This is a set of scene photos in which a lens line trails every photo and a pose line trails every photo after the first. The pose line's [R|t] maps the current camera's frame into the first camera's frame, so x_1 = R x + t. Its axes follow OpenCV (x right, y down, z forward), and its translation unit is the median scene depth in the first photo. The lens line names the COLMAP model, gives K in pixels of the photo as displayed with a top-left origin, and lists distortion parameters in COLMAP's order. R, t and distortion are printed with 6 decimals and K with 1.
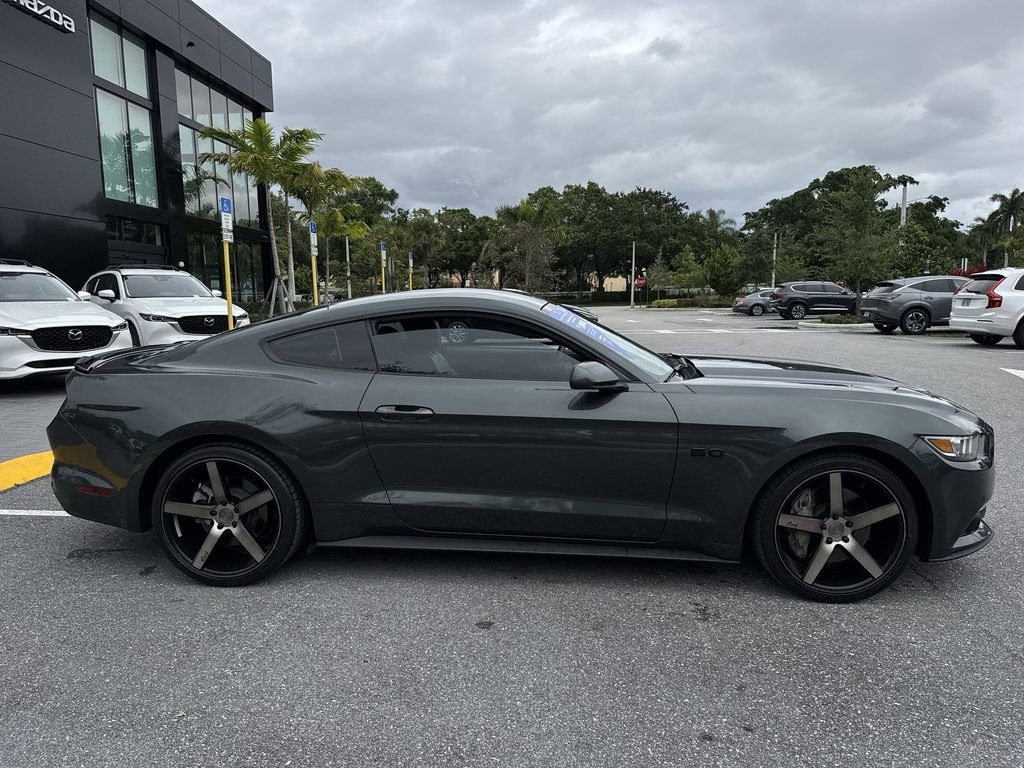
lens RADIAL K [[731.6, 0, 518.3], [0, 731.6, 383.2], [0, 0, 1]] dist [0.035539, -0.042169]
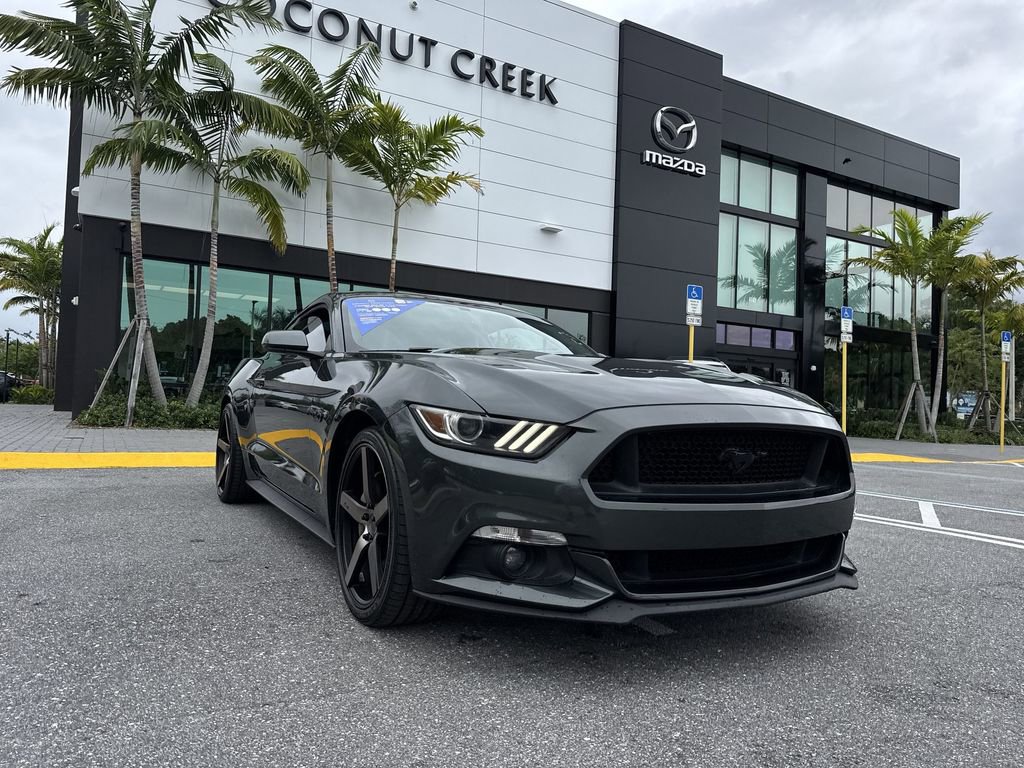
lens RADIAL K [[731.6, 0, 496.3], [0, 731.6, 378.3], [0, 0, 1]] dist [0.035539, -0.042169]
pose [[0.529770, -0.006160, -0.848119, 0.326737], [-0.144276, 0.984745, -0.097273, 0.028624], [0.835780, 0.173895, 0.520800, 0.189255]]
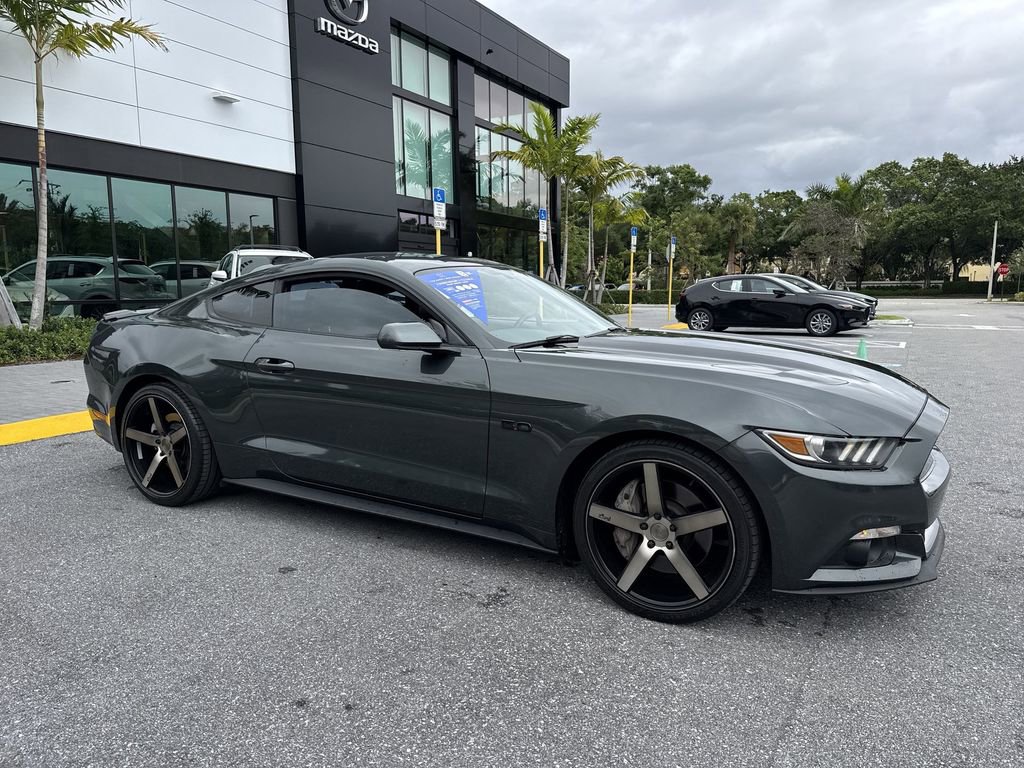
lens RADIAL K [[731.6, 0, 517.8], [0, 731.6, 384.3], [0, 0, 1]] dist [0.035539, -0.042169]
pose [[0.902159, 0.064748, -0.426517, 0.176776], [-0.058744, 0.997902, 0.027234, 0.005060], [0.427385, 0.000486, 0.904069, 0.051071]]
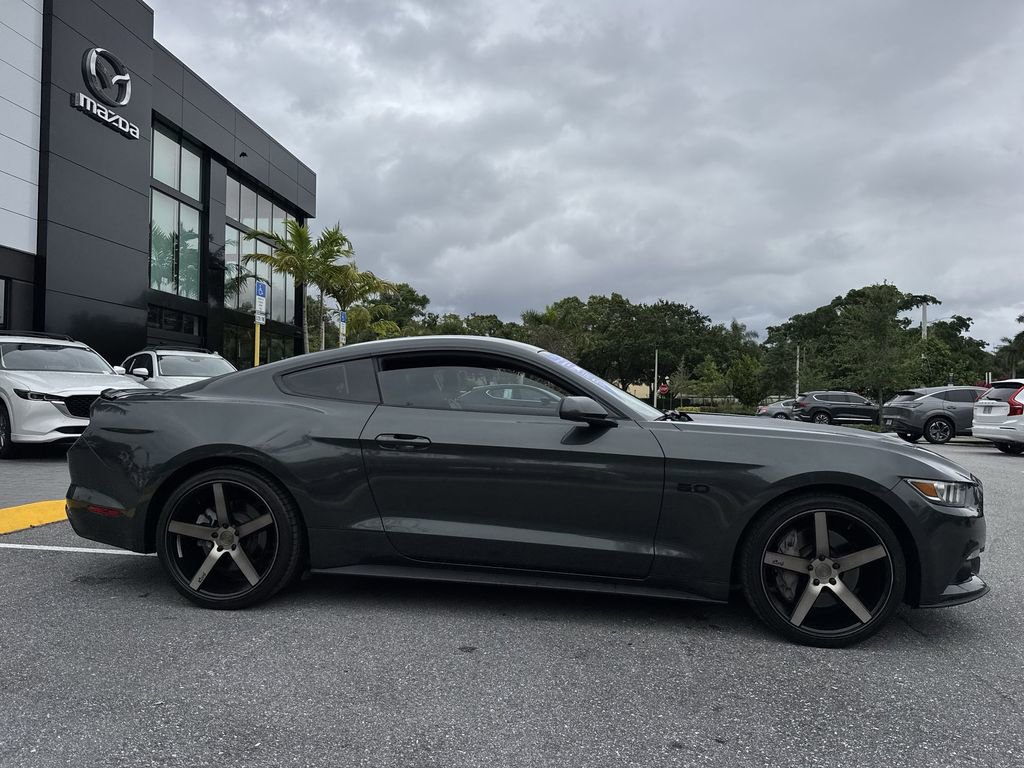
lens RADIAL K [[731.6, 0, 517.6], [0, 731.6, 377.5], [0, 0, 1]] dist [0.035539, -0.042169]
pose [[0.998938, 0.028701, -0.036031, 0.012439], [-0.033887, 0.987683, -0.152752, 0.029544], [0.031204, 0.153811, 0.987607, -0.012534]]
